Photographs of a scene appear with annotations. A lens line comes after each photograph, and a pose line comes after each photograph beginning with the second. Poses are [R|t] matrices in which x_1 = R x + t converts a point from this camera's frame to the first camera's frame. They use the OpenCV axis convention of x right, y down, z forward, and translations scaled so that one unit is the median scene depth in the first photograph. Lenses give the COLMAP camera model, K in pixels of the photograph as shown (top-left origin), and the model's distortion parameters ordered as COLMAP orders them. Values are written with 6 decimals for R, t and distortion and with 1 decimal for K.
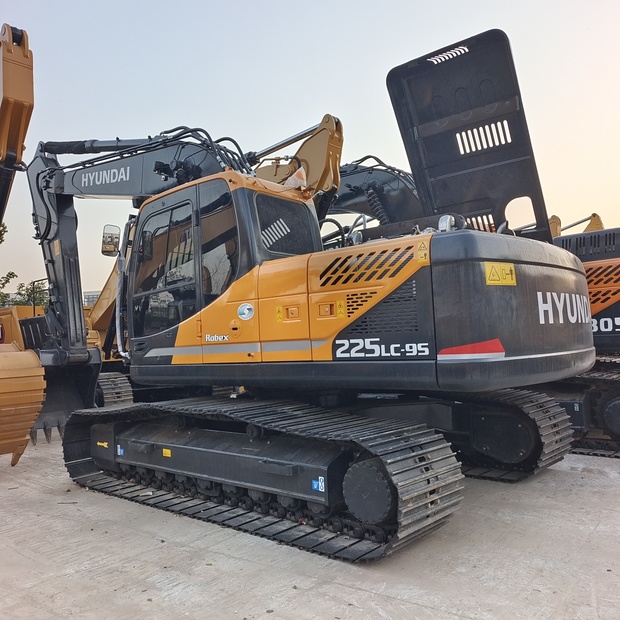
lens RADIAL K [[556.7, 0, 317.9], [0, 556.7, 307.1], [0, 0, 1]] dist [0.037085, -0.001373]
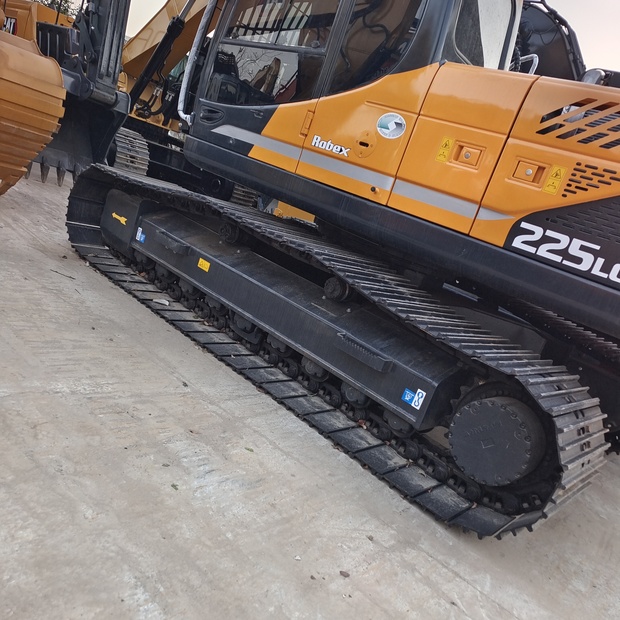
lens RADIAL K [[556.7, 0, 317.9], [0, 556.7, 307.1], [0, 0, 1]] dist [0.037085, -0.001373]
pose [[0.926773, 0.366657, 0.081569, -0.204970], [-0.374822, 0.888582, 0.264442, 0.063183], [0.024479, -0.275652, 0.960946, 0.313001]]
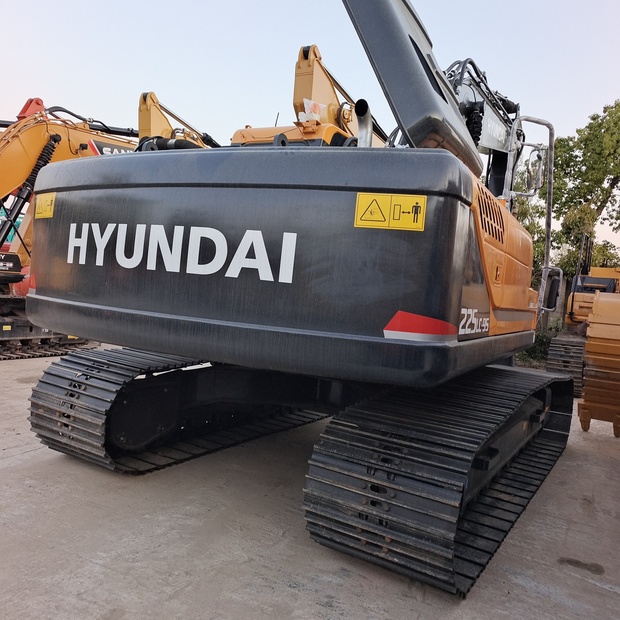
lens RADIAL K [[556.7, 0, 317.9], [0, 556.7, 307.1], [0, 0, 1]] dist [0.037085, -0.001373]
pose [[0.187141, 0.090672, -0.978139, 1.143829], [-0.040340, 0.995600, 0.084573, 0.009181], [0.981504, 0.023631, 0.189975, 1.084630]]
